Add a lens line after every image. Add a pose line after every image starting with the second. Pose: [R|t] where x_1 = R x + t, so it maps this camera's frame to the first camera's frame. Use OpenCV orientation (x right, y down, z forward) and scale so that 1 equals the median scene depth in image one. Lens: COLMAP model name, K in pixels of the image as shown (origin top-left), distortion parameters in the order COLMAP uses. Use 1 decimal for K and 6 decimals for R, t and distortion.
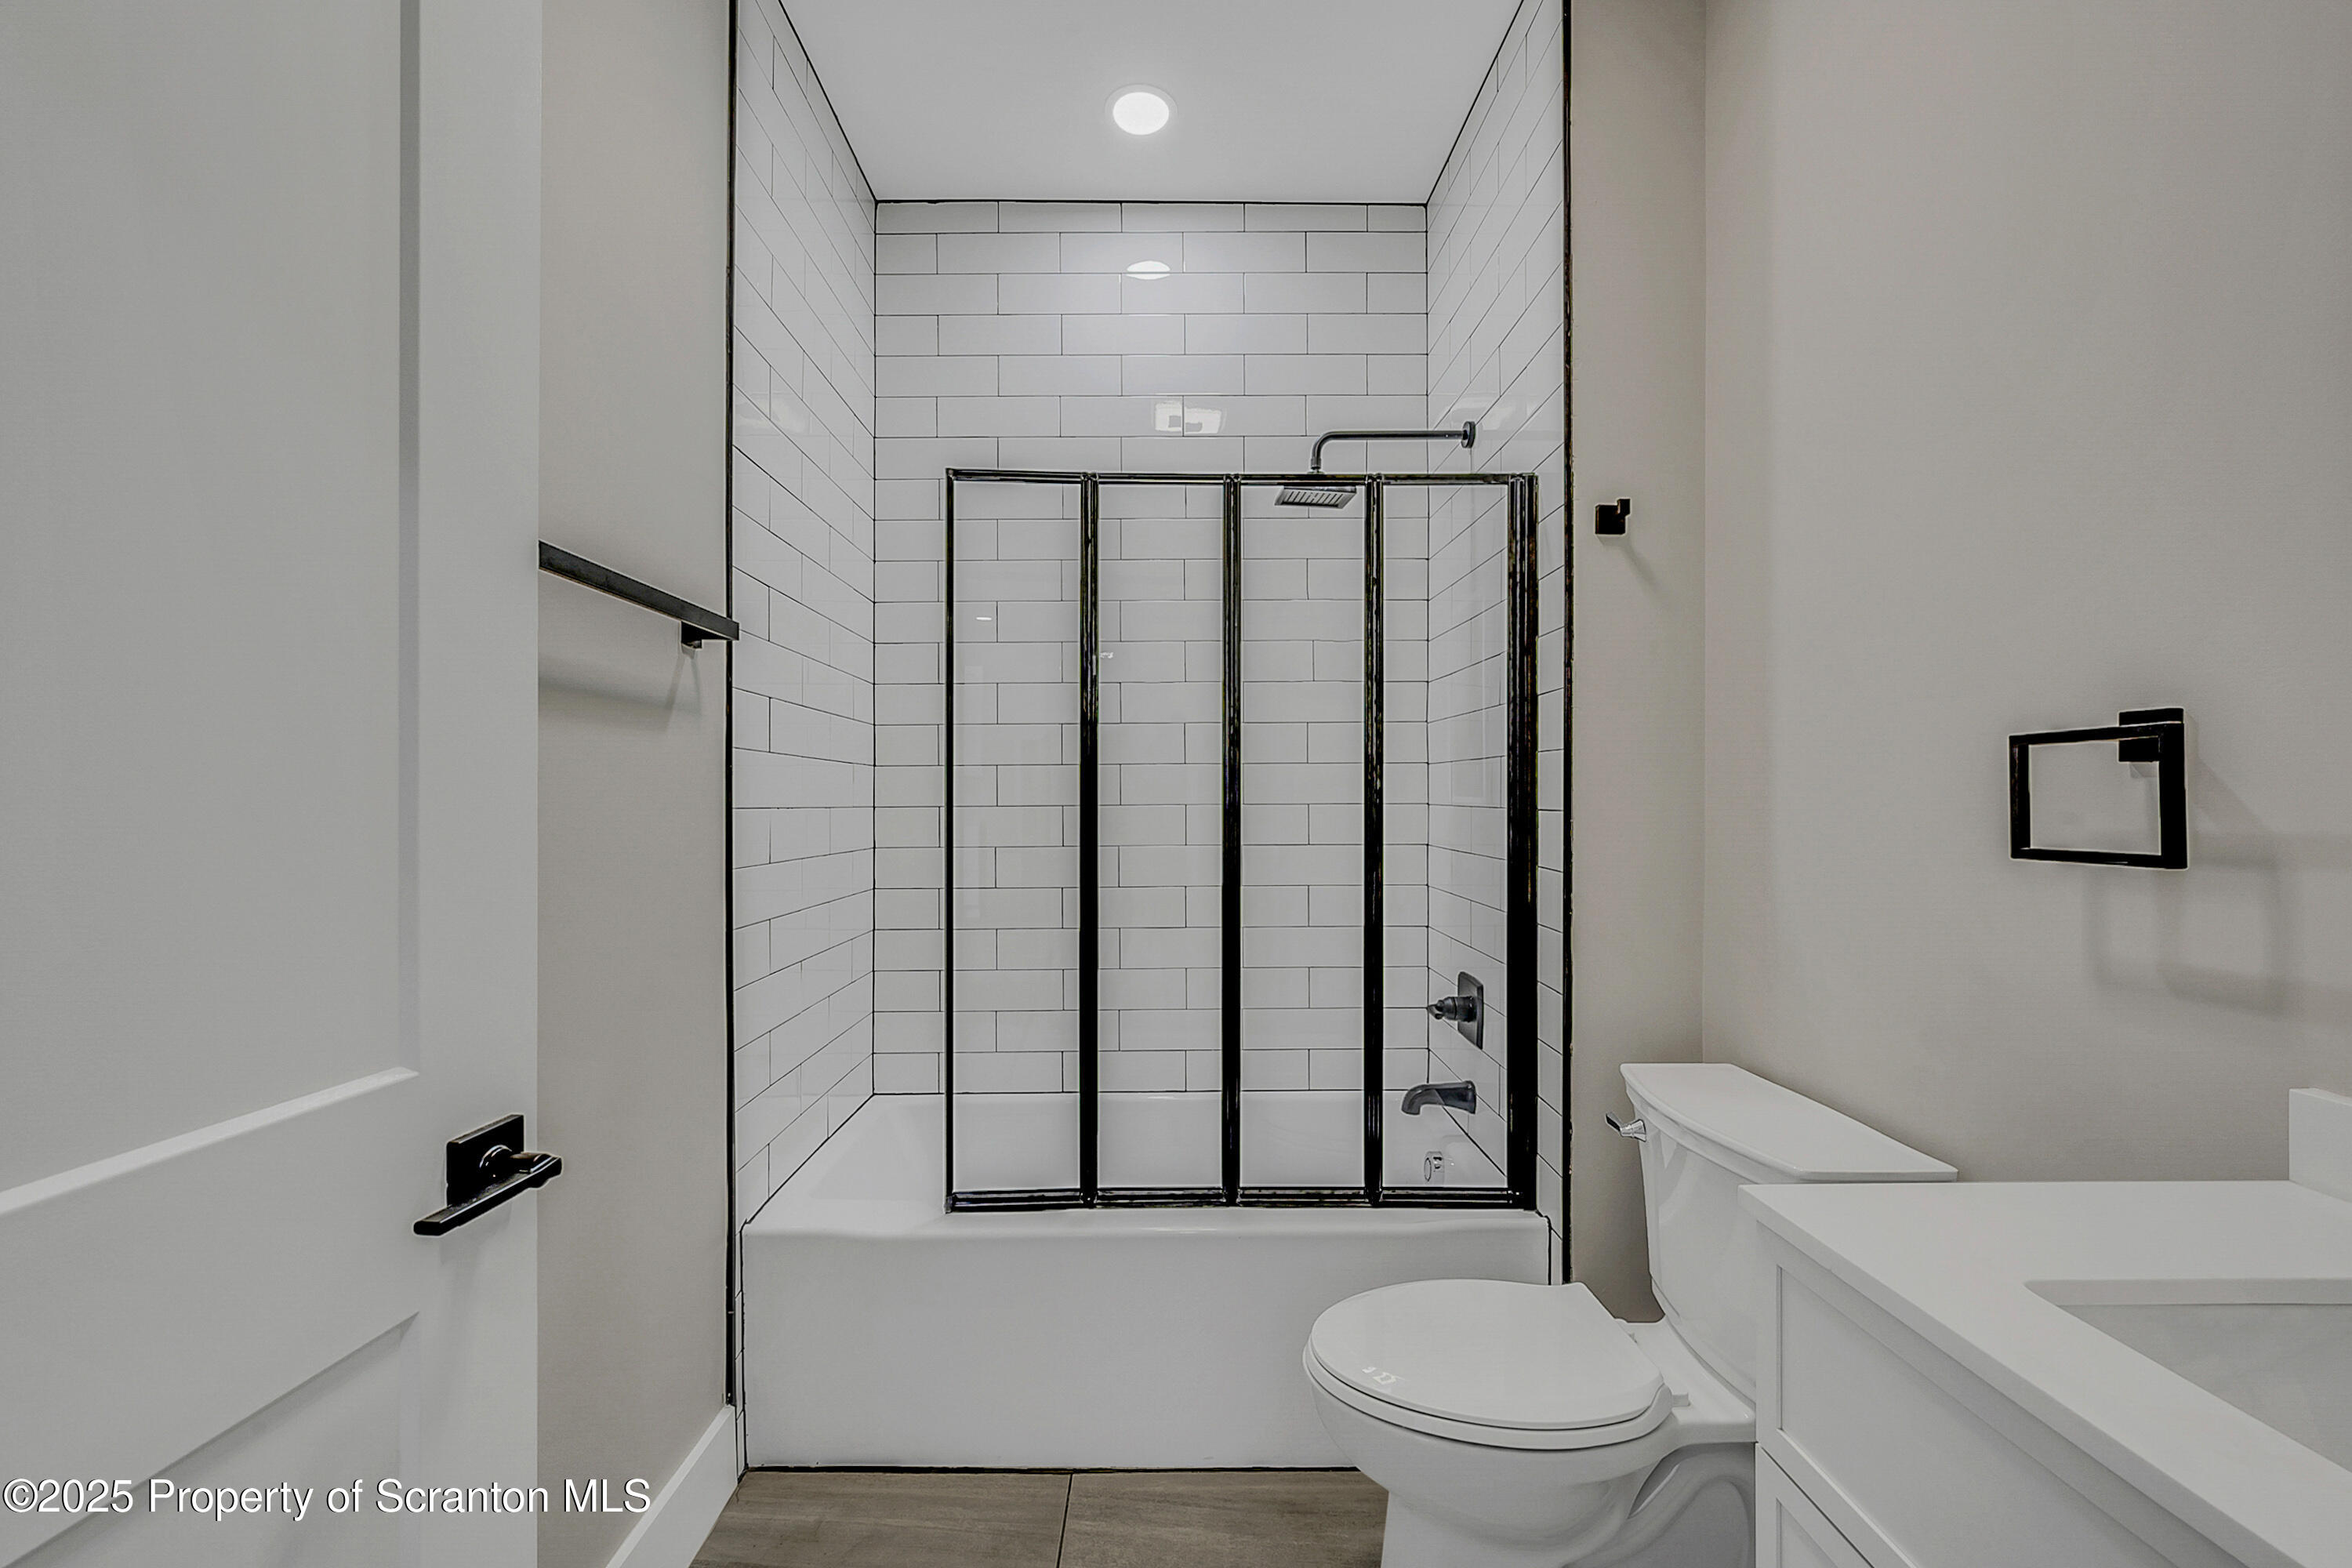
lens RADIAL K [[947.3, 0, 1172.0], [0, 947.3, 795.7], [0, 0, 1]] dist [-0.000389, -0.000445]
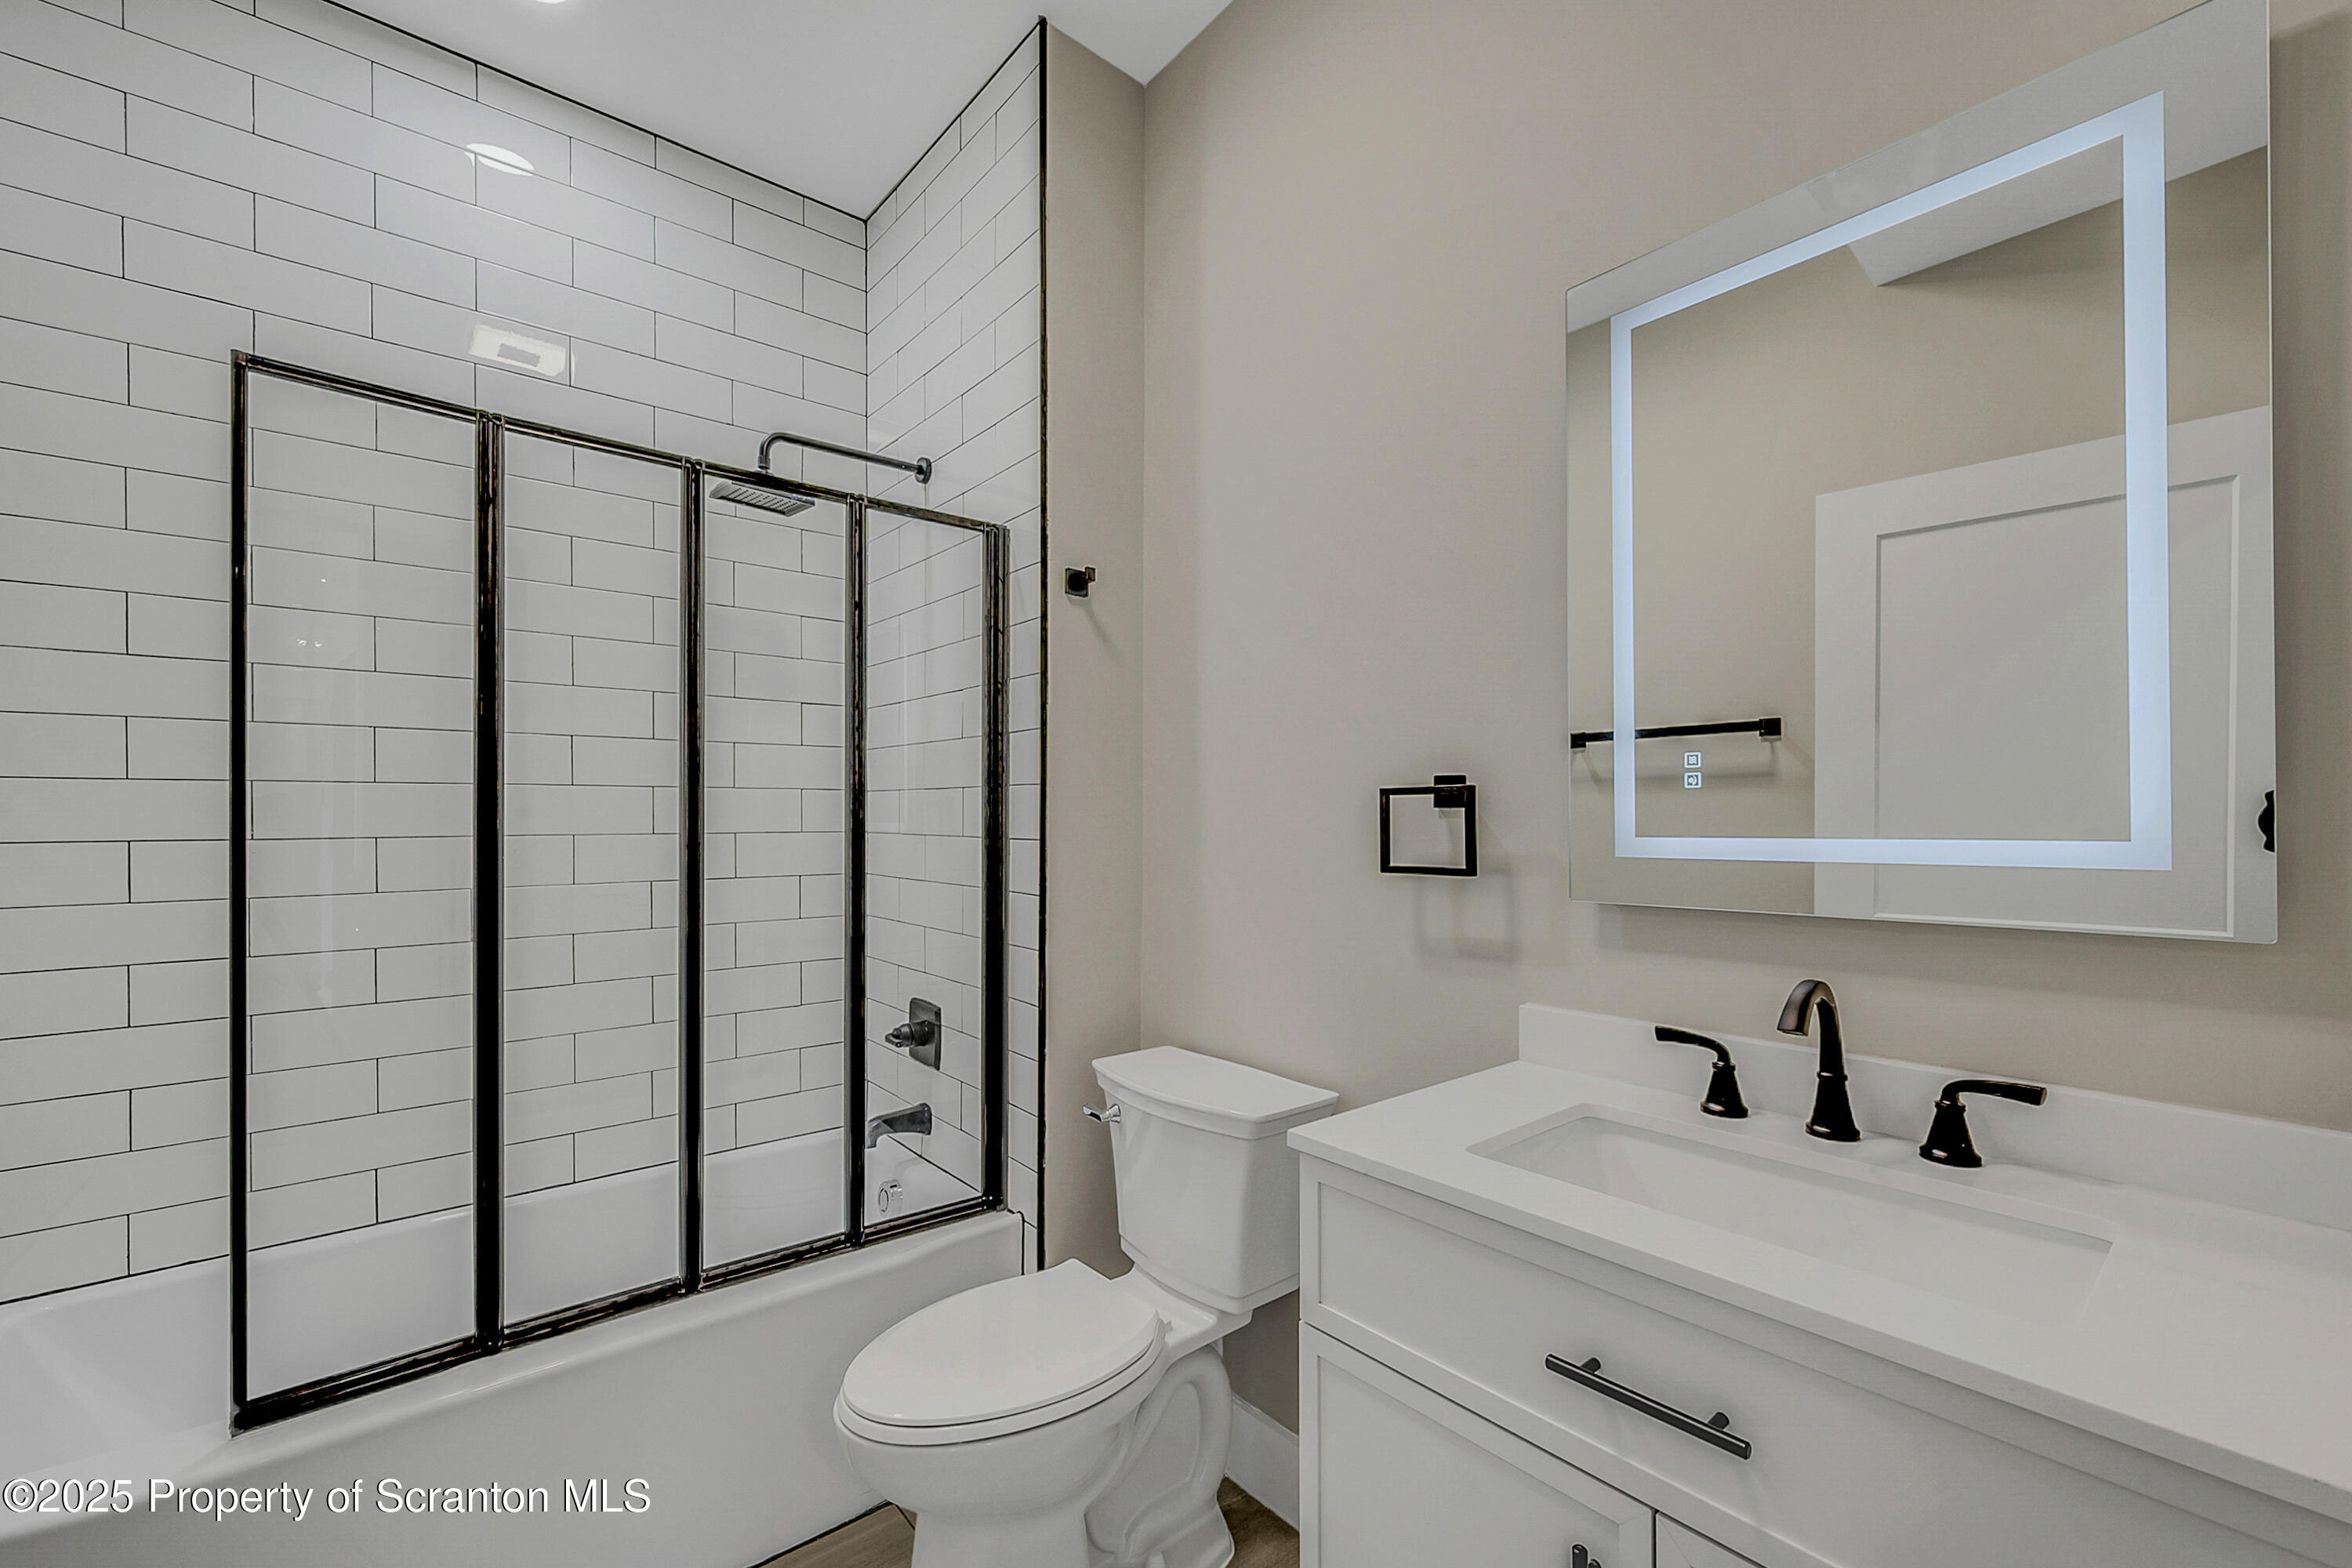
lens RADIAL K [[968.5, 0, 1175.8], [0, 968.5, 817.5], [0, 0, 1]] dist [-0.000927, -0.000253]
pose [[0.770814, 0.002886, 0.637054, -0.168688], [-0.003350, 0.999994, -0.000477, -0.009275], [-0.637051, -0.001766, 0.770819, 0.026819]]
